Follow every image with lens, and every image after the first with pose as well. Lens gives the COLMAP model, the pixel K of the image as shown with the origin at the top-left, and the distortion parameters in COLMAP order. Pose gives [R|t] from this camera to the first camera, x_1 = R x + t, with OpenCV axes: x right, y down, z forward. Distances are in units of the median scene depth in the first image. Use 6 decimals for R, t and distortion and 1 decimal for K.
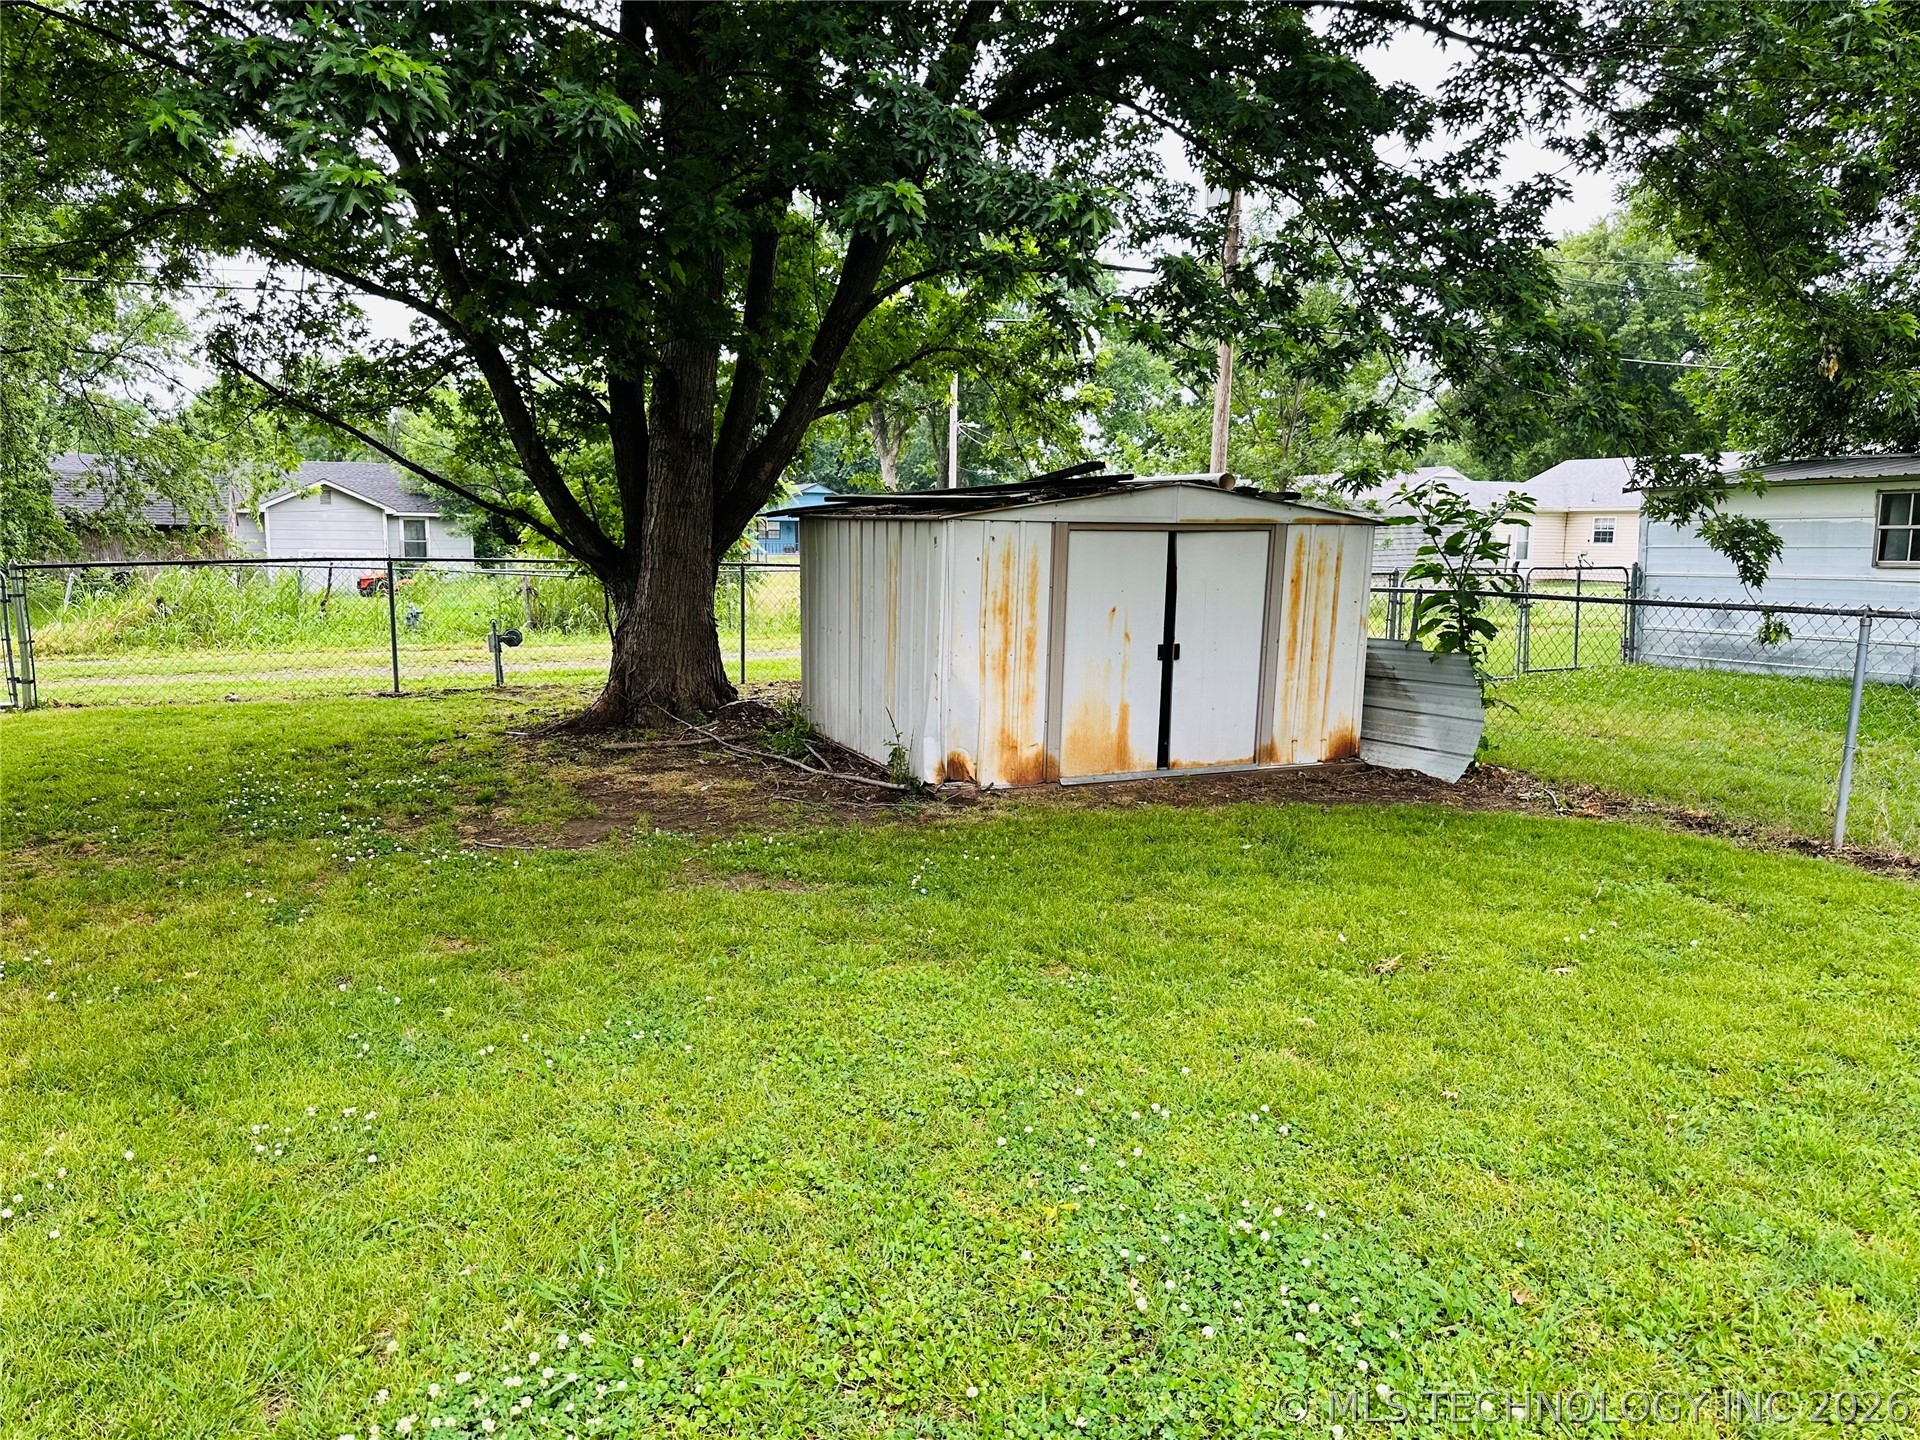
lens RADIAL K [[1385.7, 0, 960.0], [0, 1385.7, 720.0], [0, 0, 1]] dist [0.002121, -0.009126]
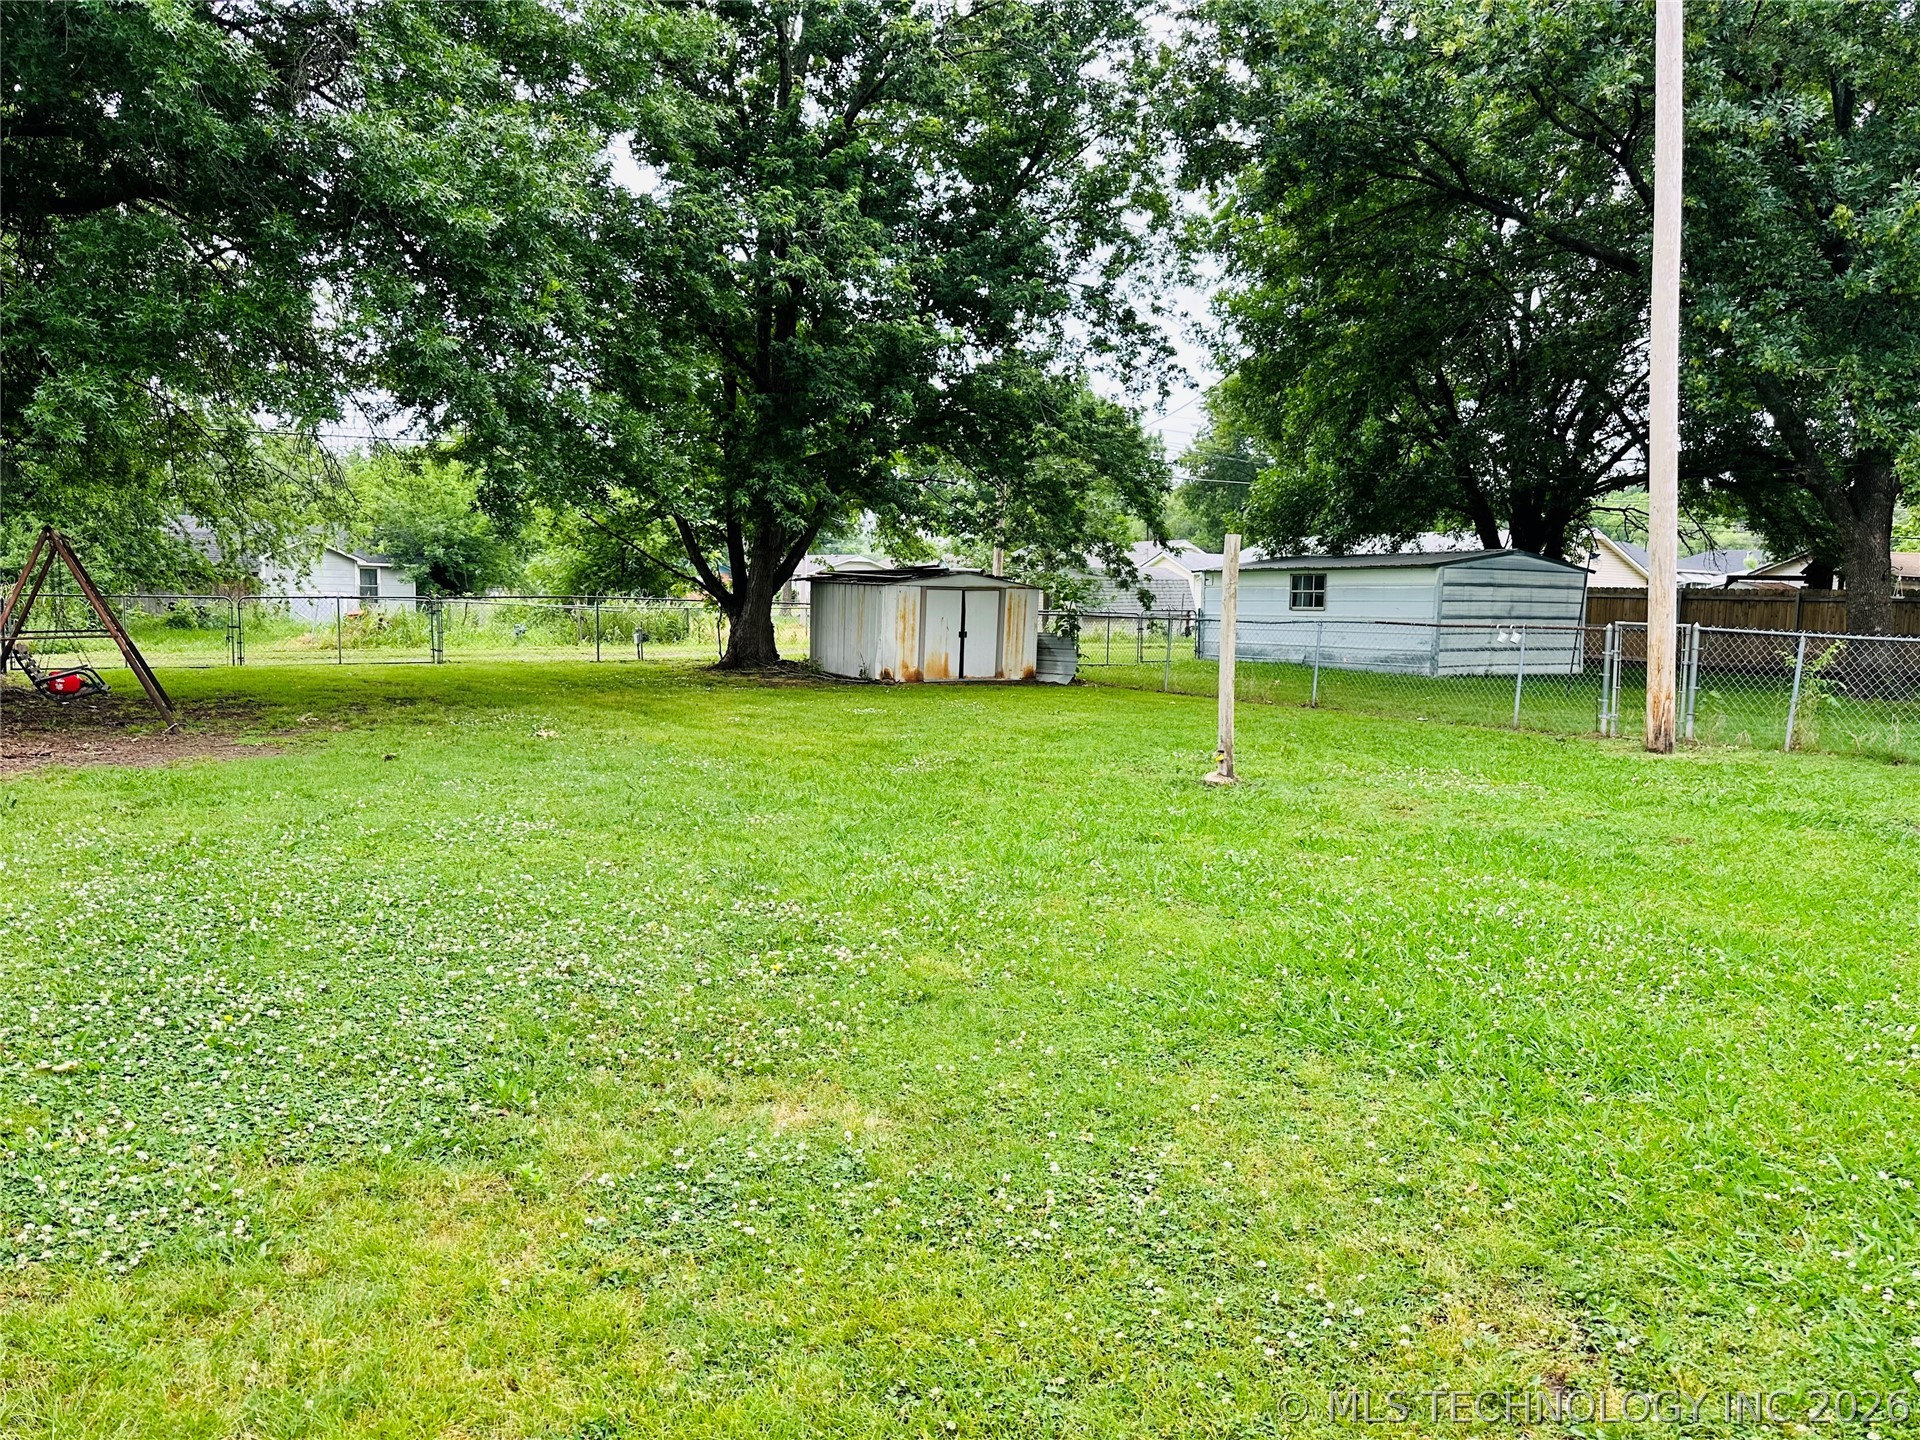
lens RADIAL K [[1385.7, 0, 960.0], [0, 1385.7, 720.0], [0, 0, 1]] dist [0.002121, -0.009126]
pose [[0.990265, 0.000903, 0.139195, -0.225681], [0.004200, 0.999330, -0.036360, 0.211150], [-0.139134, 0.036590, 0.989597, -1.632337]]
